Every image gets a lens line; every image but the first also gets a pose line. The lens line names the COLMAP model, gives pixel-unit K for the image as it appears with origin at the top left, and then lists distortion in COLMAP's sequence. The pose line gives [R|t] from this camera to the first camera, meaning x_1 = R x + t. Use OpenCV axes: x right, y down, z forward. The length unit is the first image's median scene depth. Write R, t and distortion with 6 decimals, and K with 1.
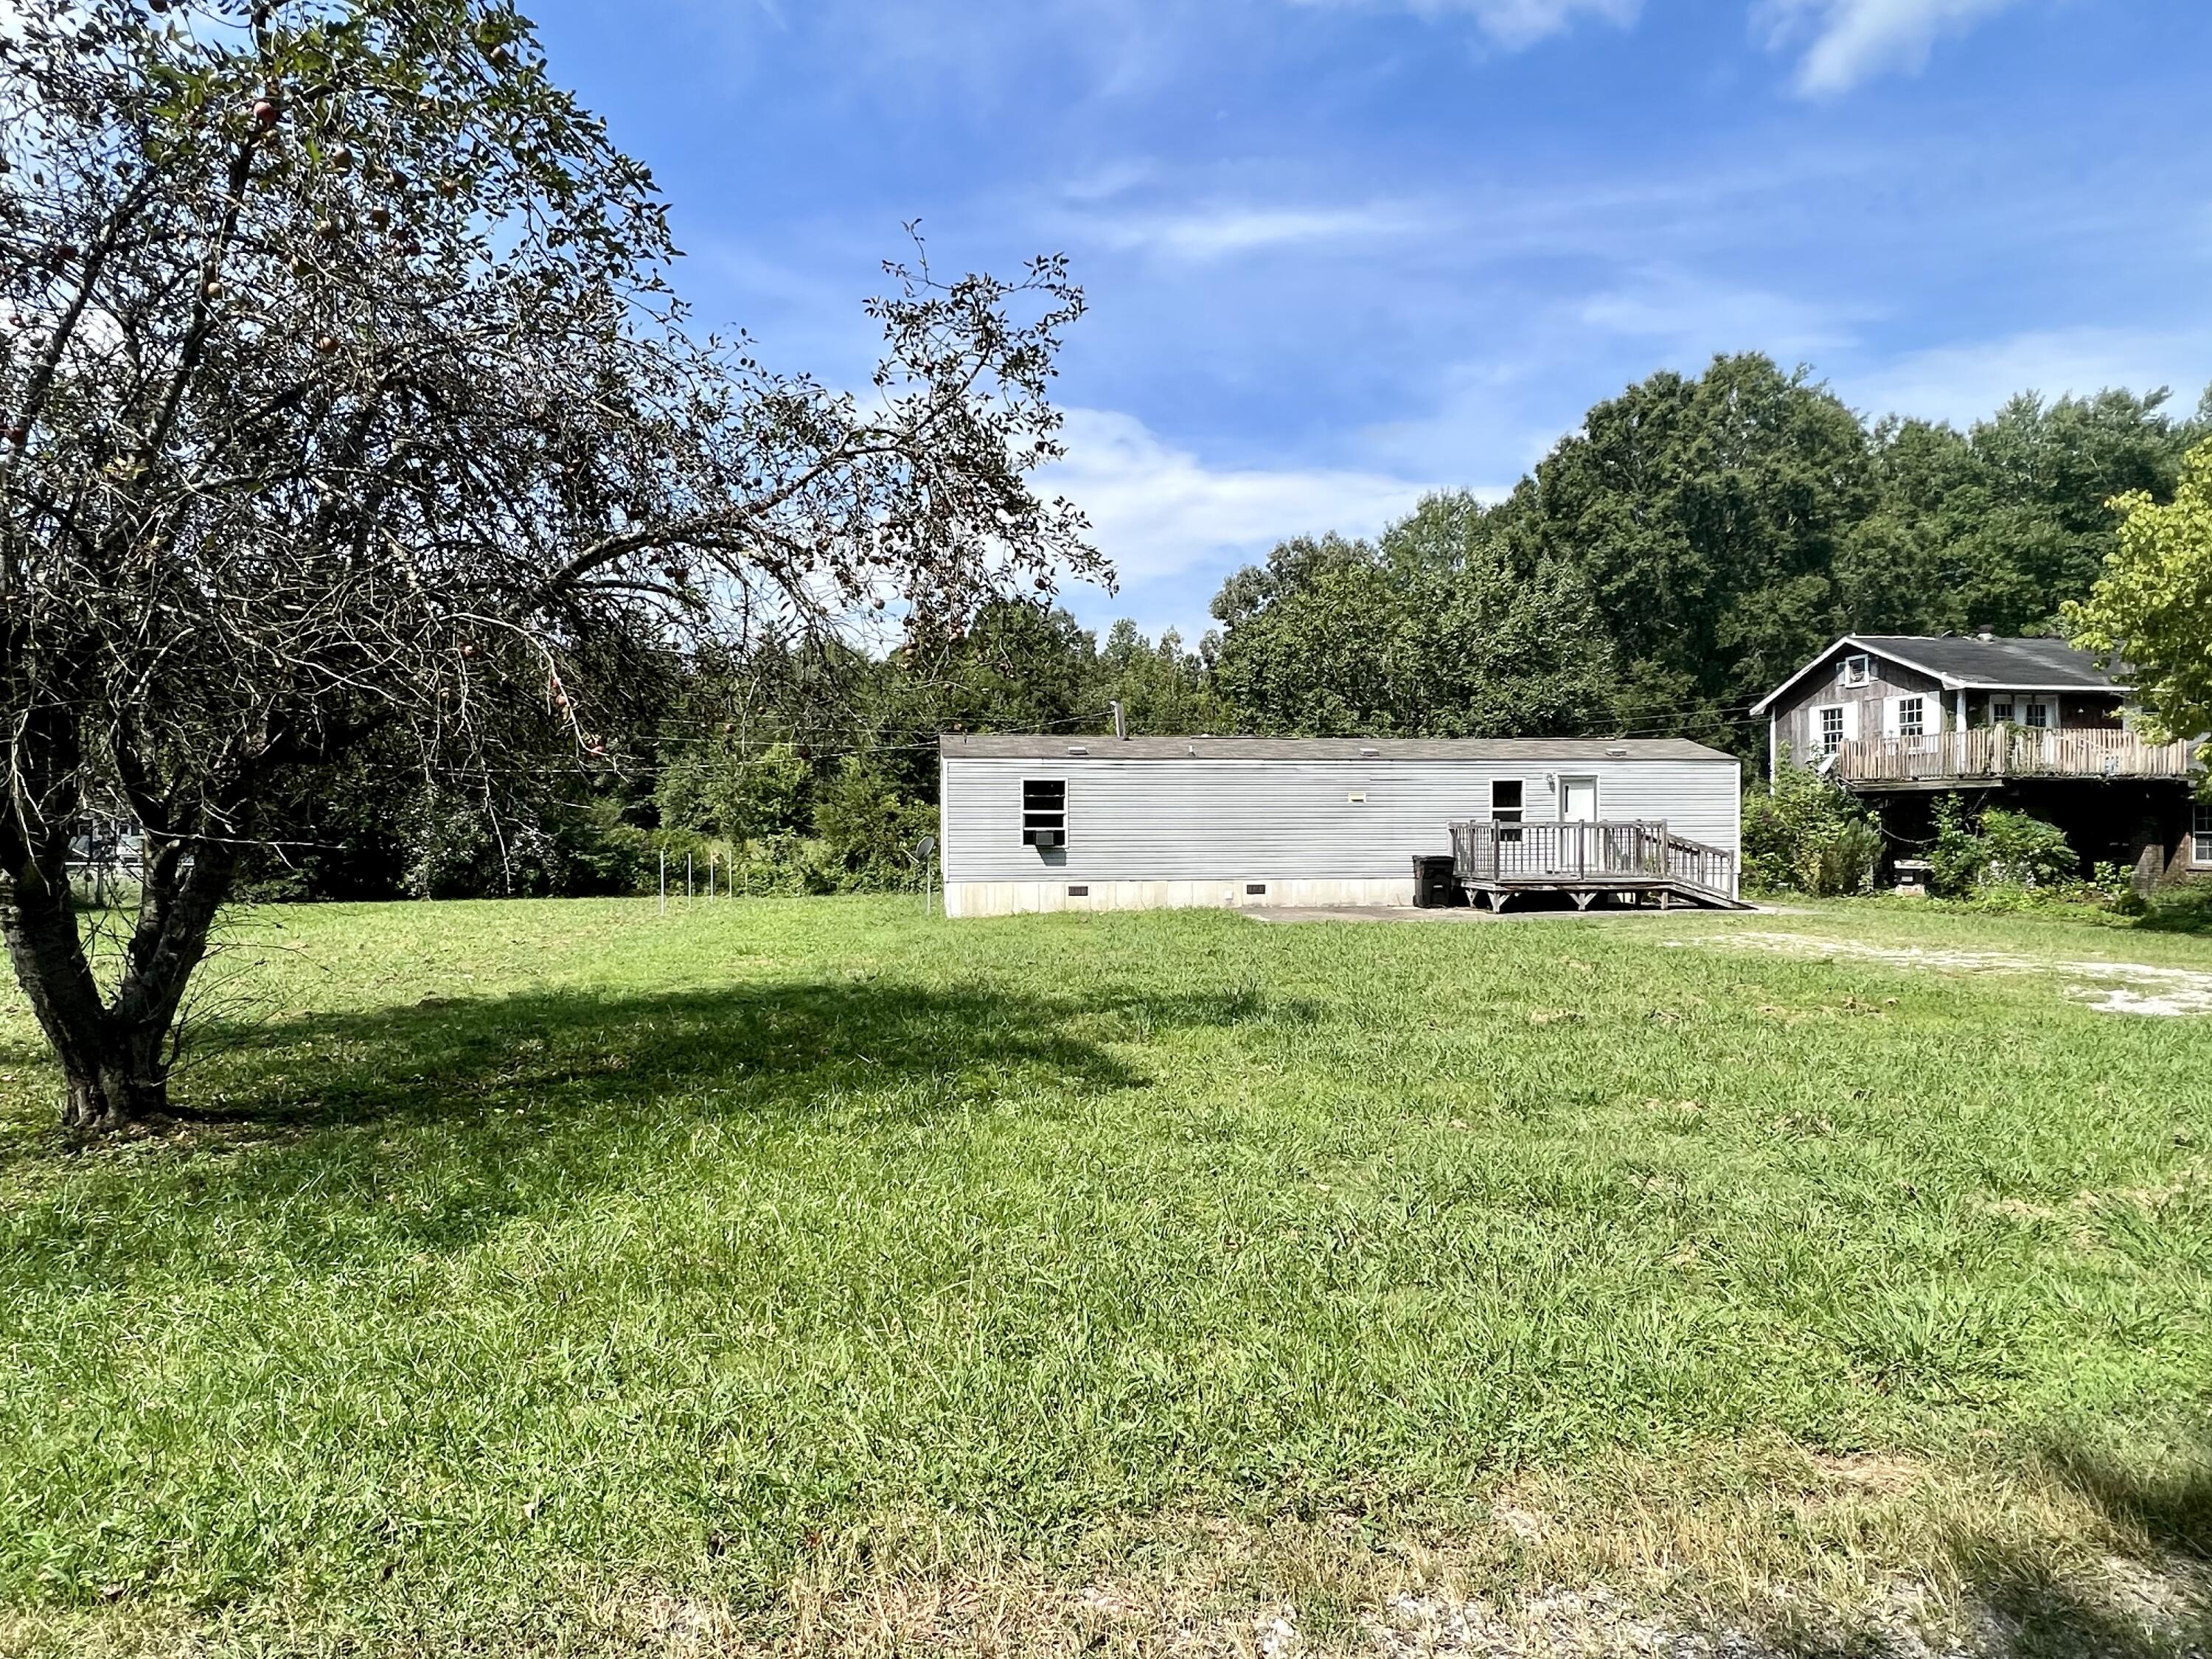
lens RADIAL K [[1274.6, 0, 1105.4], [0, 1274.6, 824.5], [0, 0, 1]] dist [-0.001321, -0.000171]
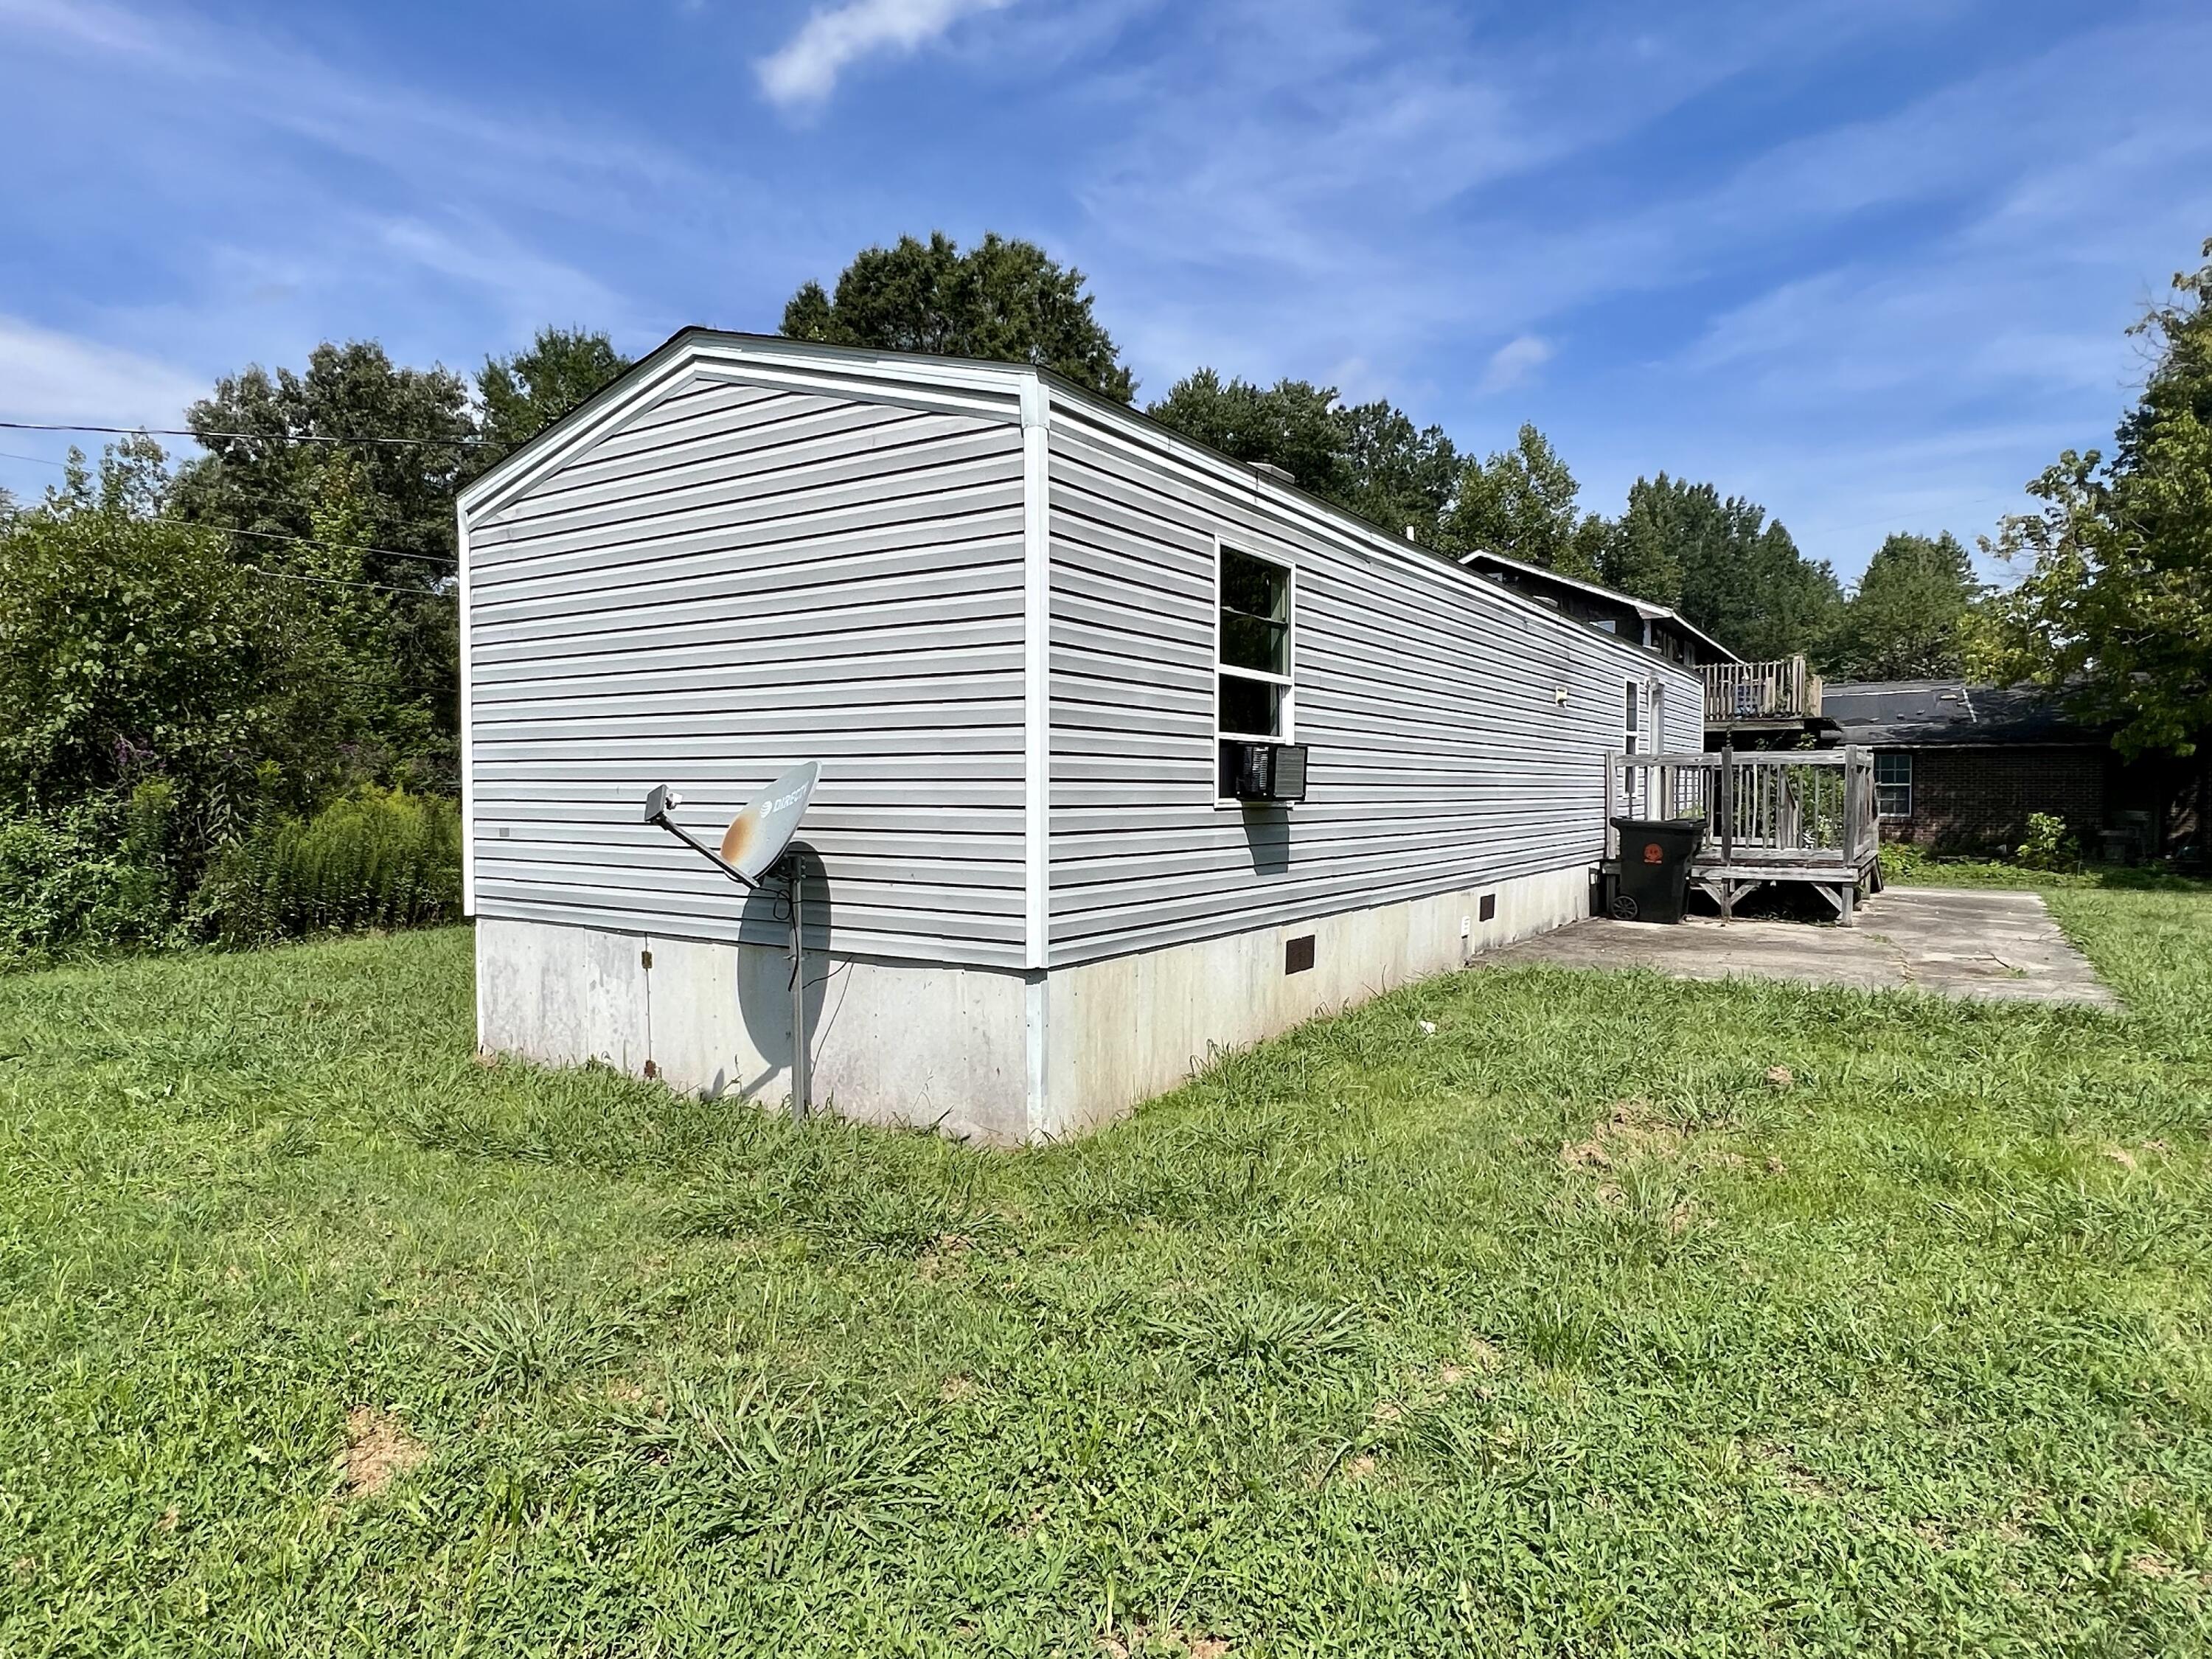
lens RADIAL K [[1274.6, 0, 1107.8], [0, 1274.6, 825.9], [0, 0, 1]] dist [-0.001321, -0.000171]
pose [[0.618471, -0.016450, 0.785635, -0.138542], [0.006032, 0.999851, 0.016187, 0.008488], [-0.785784, -0.005272, 0.618478, 0.414993]]
